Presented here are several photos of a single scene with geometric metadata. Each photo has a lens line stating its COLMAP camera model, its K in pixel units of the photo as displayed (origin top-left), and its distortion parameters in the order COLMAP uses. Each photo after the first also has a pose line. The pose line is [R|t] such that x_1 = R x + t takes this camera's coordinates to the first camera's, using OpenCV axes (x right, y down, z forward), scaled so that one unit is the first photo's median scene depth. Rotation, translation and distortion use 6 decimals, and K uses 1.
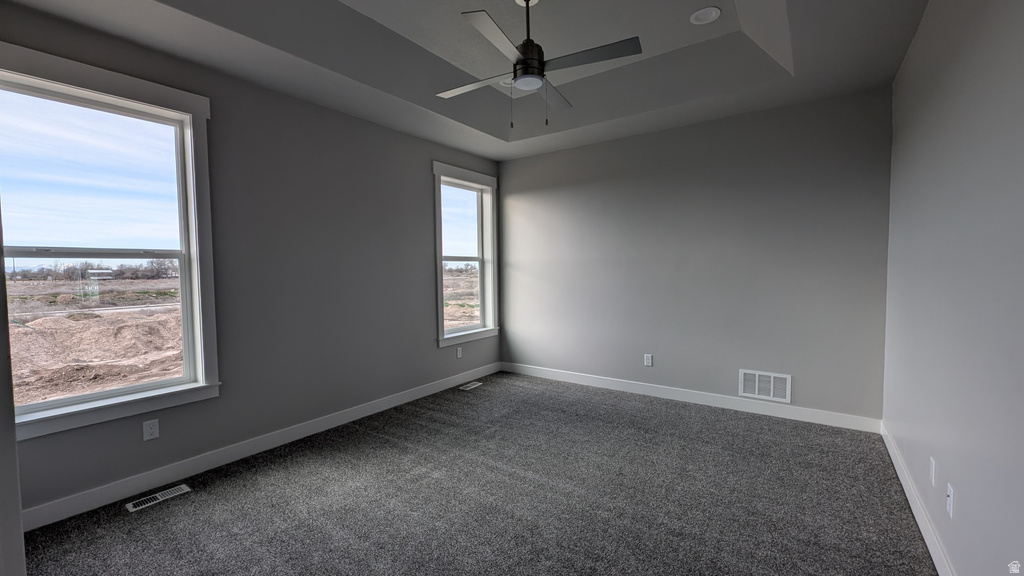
lens RADIAL K [[420.5, 0, 509.9], [0, 420.5, 278.5], [0, 0, 1]] dist [0.003216, -0.000436]
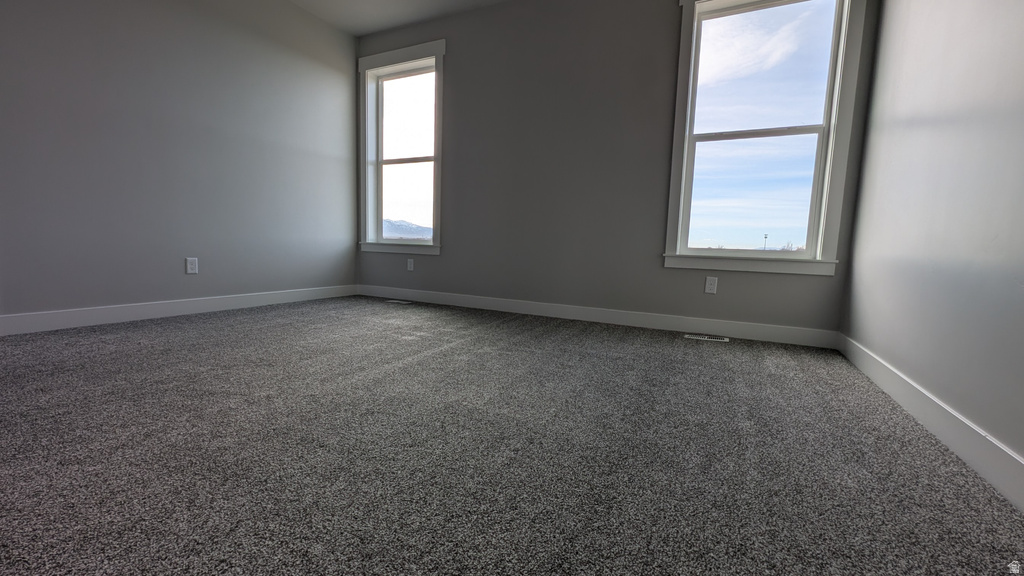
lens RADIAL K [[420.5, 0, 510.6], [0, 420.5, 284.7], [0, 0, 1]] dist [0.003216, -0.000436]
pose [[0.149896, 0.111906, -0.982348, 0.652171], [-0.060153, 0.992766, 0.103913, 0.186871], [0.986870, 0.043515, 0.155543, 0.875789]]
